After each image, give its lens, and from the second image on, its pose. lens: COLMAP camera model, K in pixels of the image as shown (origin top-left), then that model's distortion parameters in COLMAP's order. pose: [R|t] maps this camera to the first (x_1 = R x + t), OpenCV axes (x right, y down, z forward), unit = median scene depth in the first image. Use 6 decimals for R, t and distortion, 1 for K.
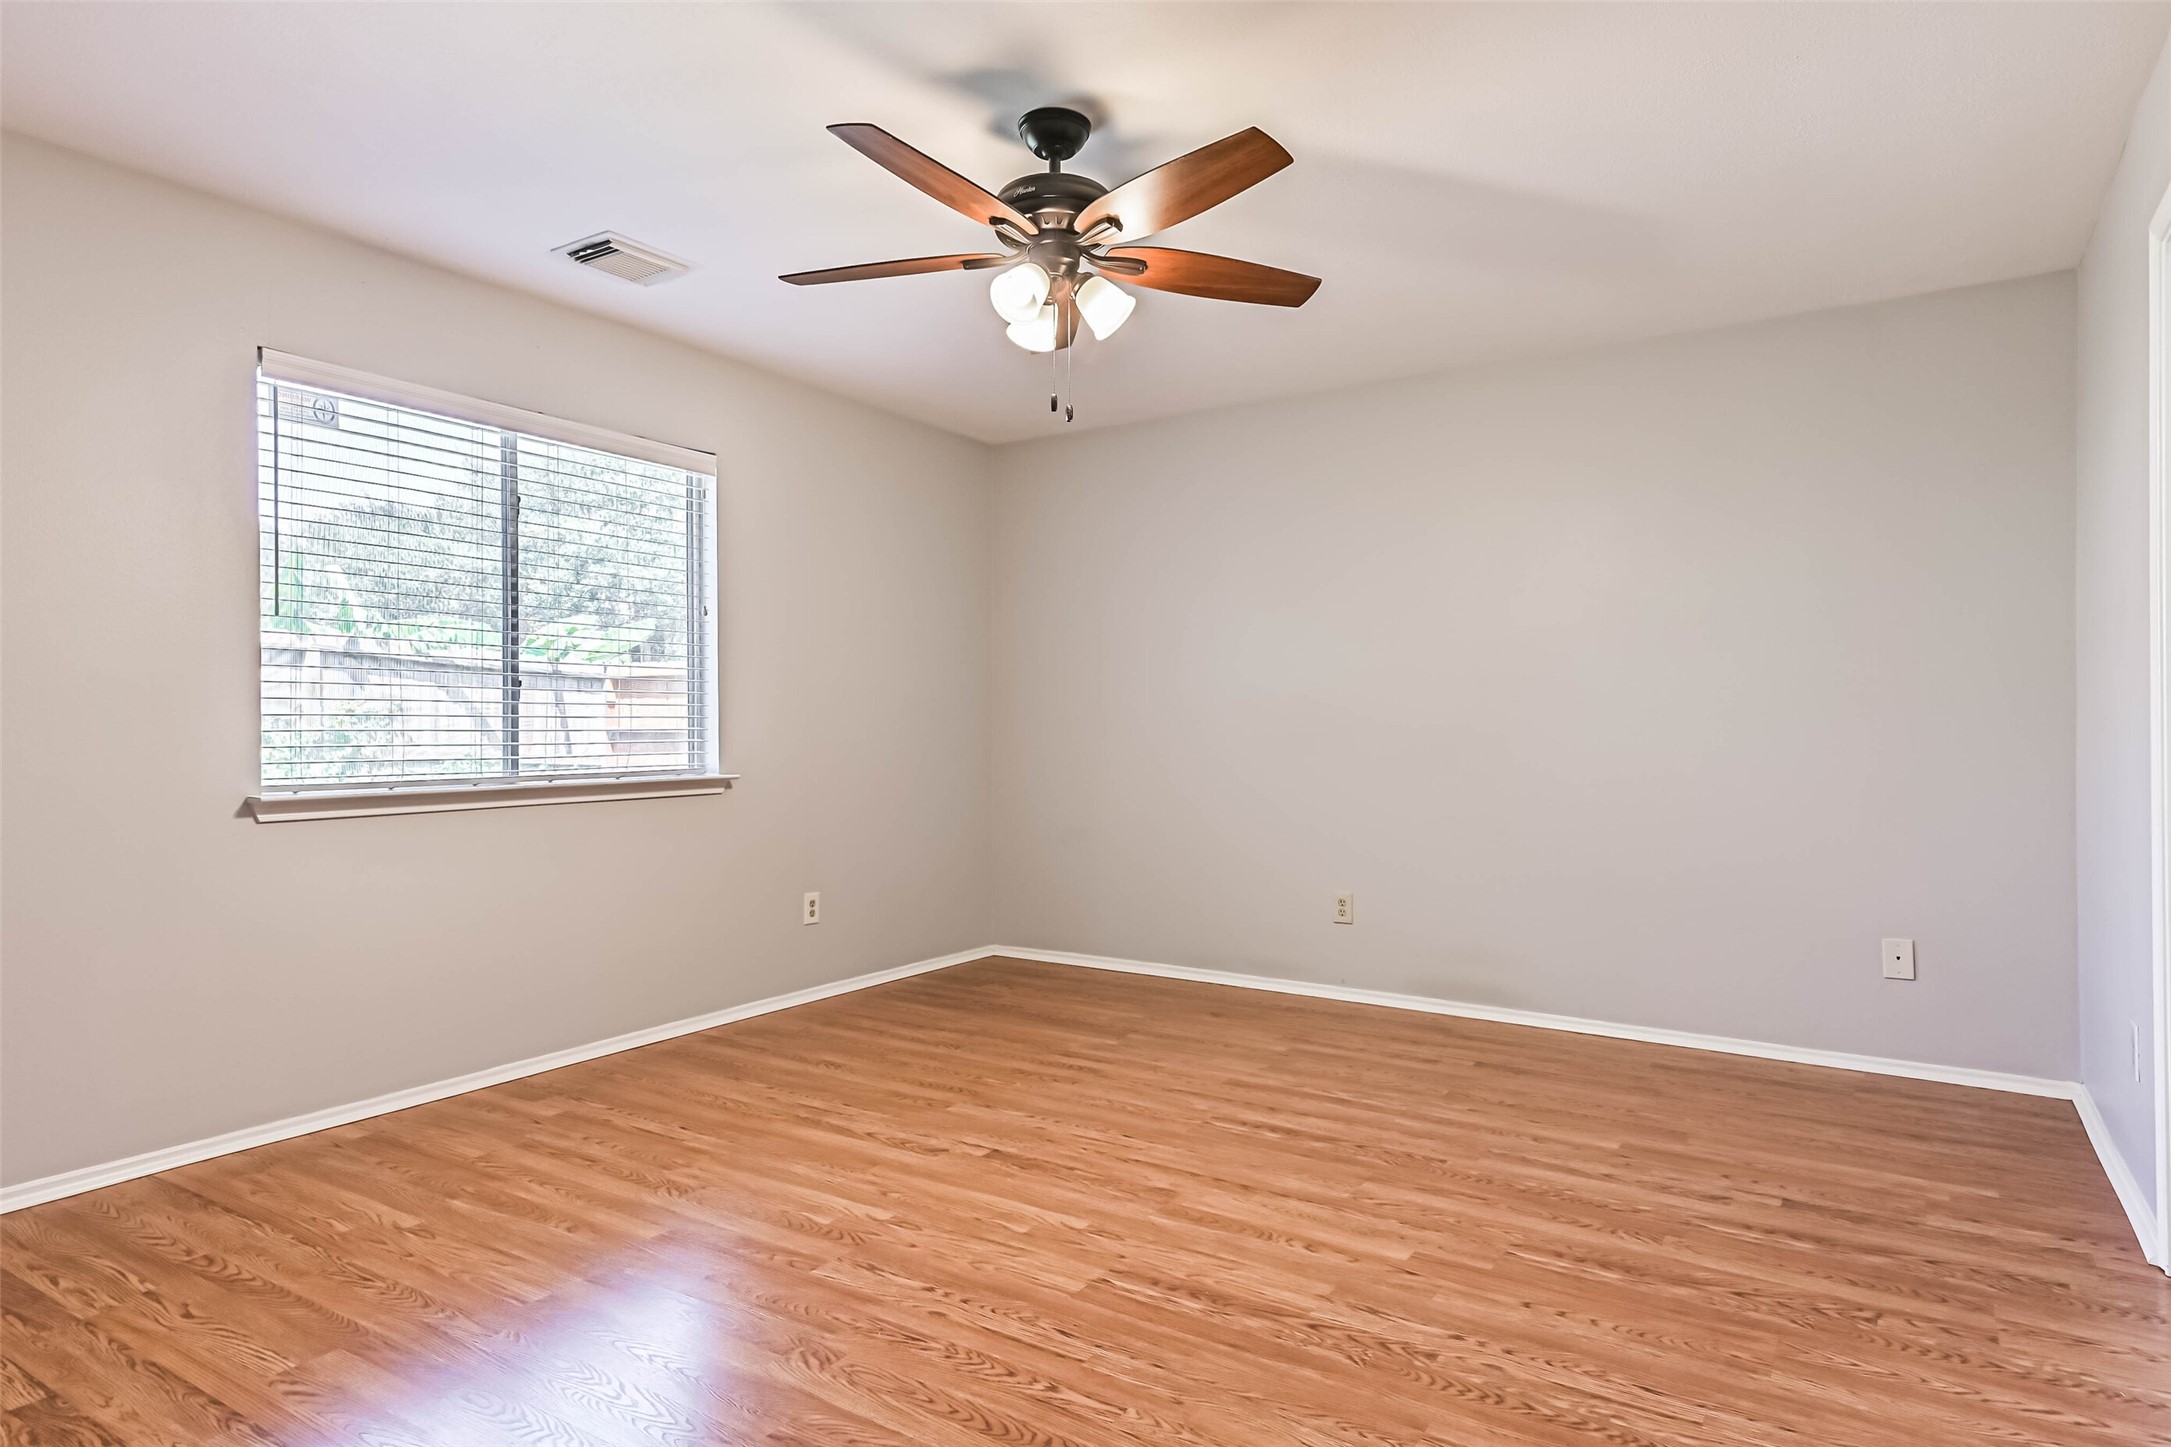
lens RADIAL K [[1200.9, 0, 1115.1], [0, 1200.9, 721.6], [0, 0, 1]] dist [0.075523, -0.029093]
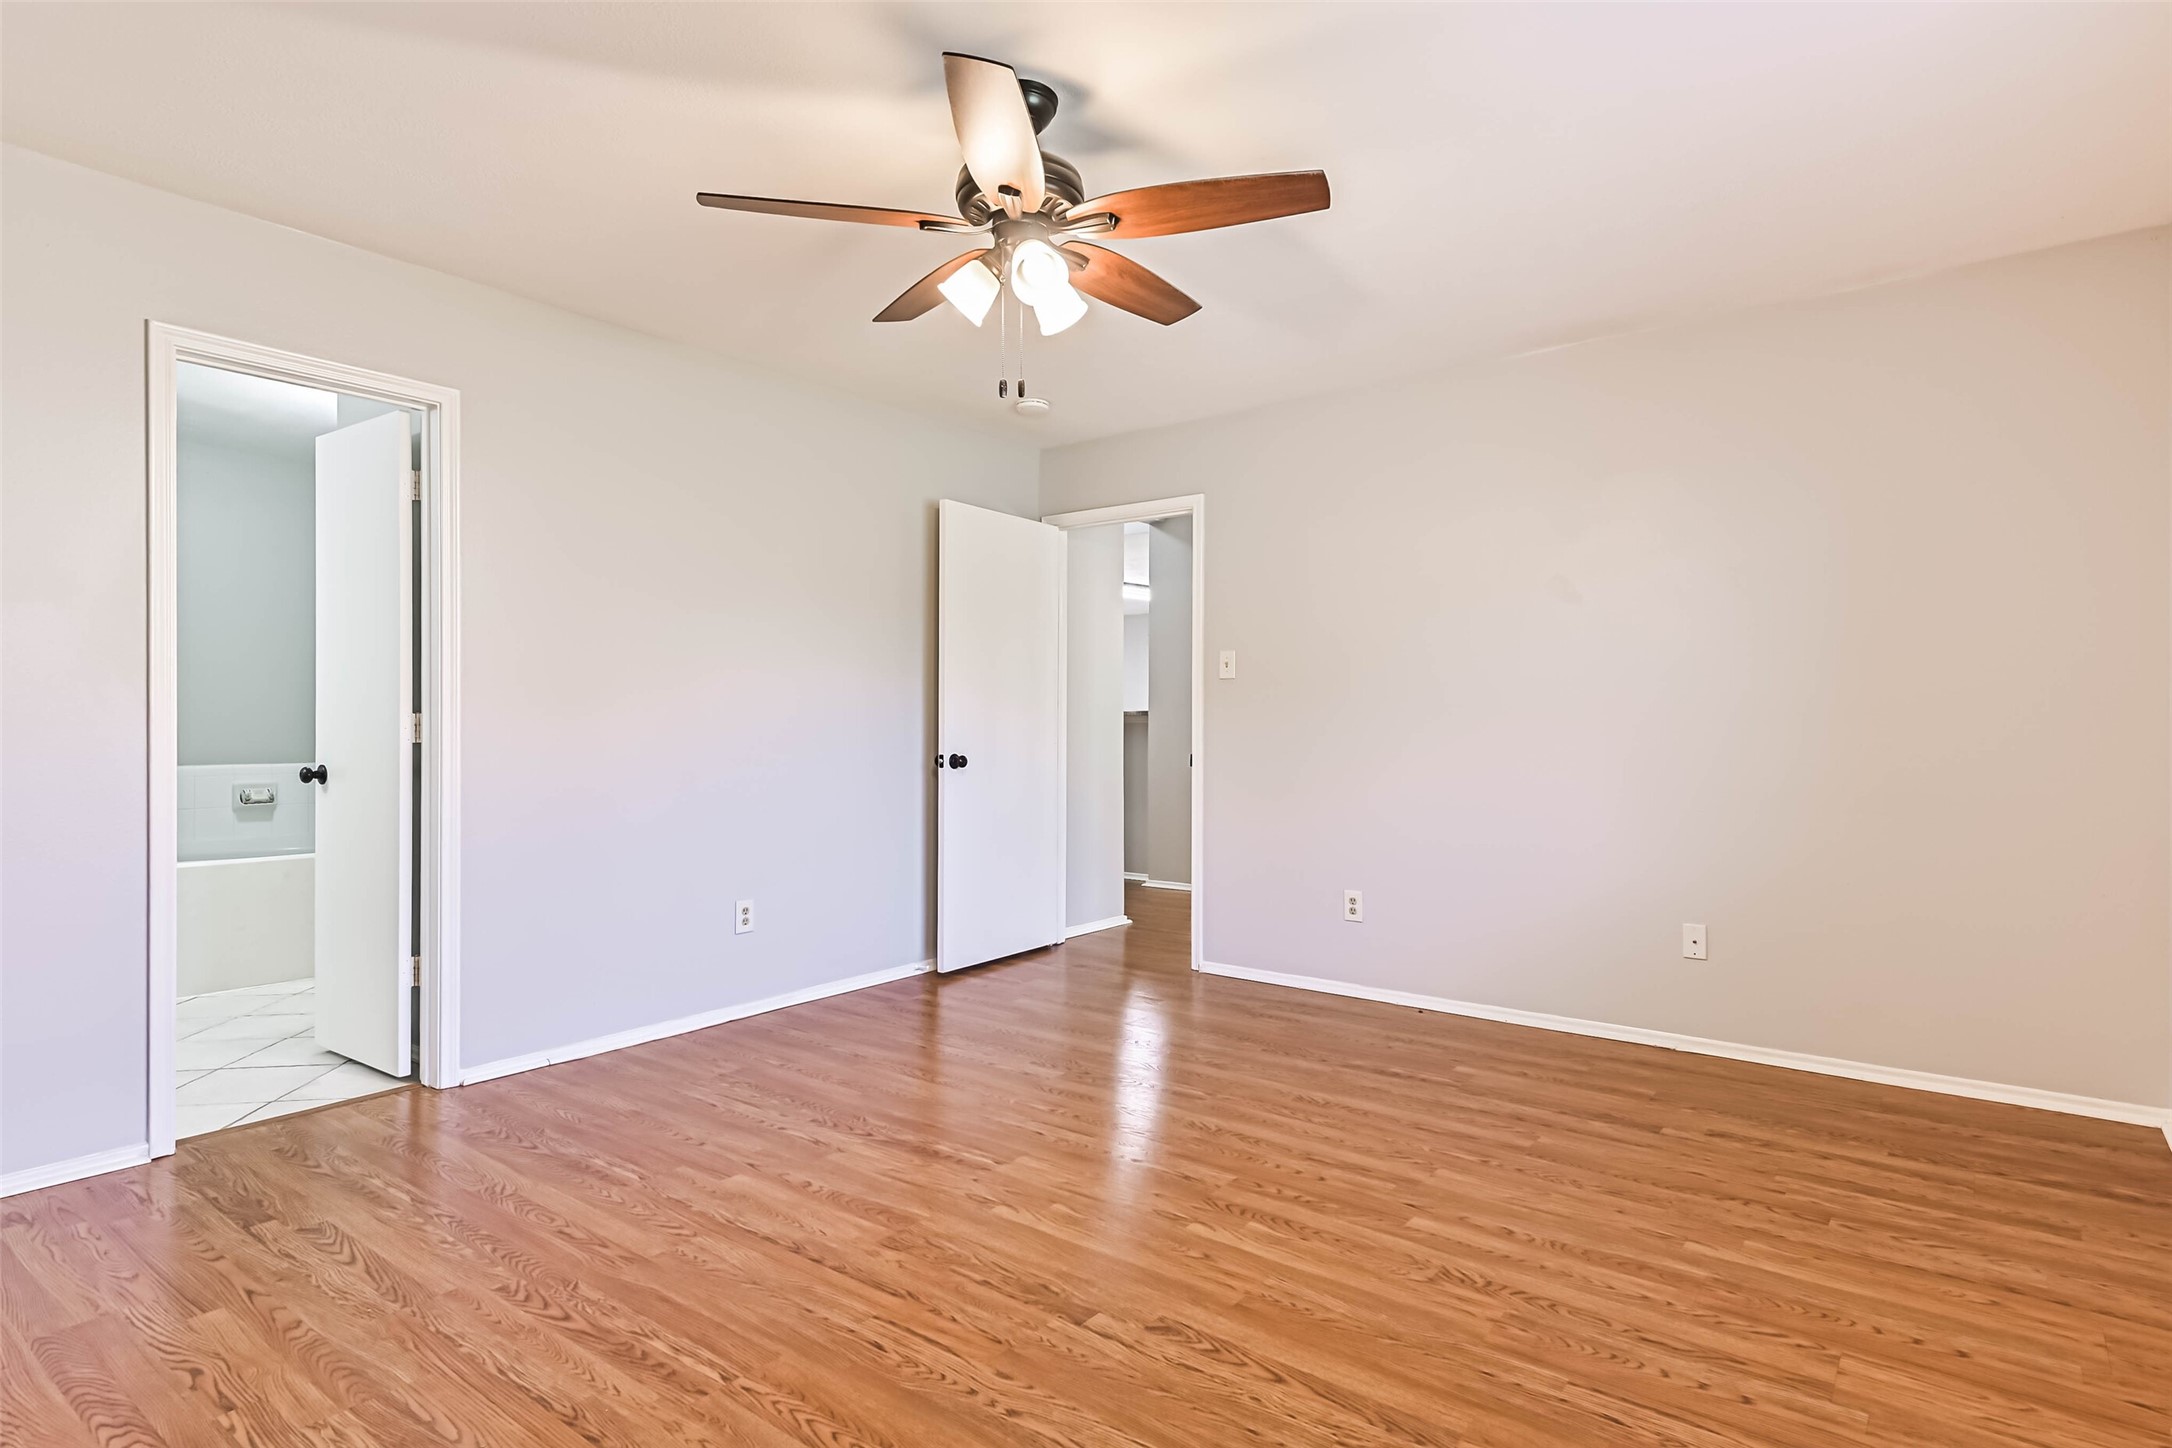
lens RADIAL K [[1145.6, 0, 1096.5], [0, 1145.6, 717.4], [0, 0, 1]] dist [0.035675, -0.014709]
pose [[-0.994696, 0.003425, 0.102799, -0.203209], [0.001948, 0.999893, -0.014465, 0.012548], [-0.102838, -0.014188, -0.994597, 1.896132]]
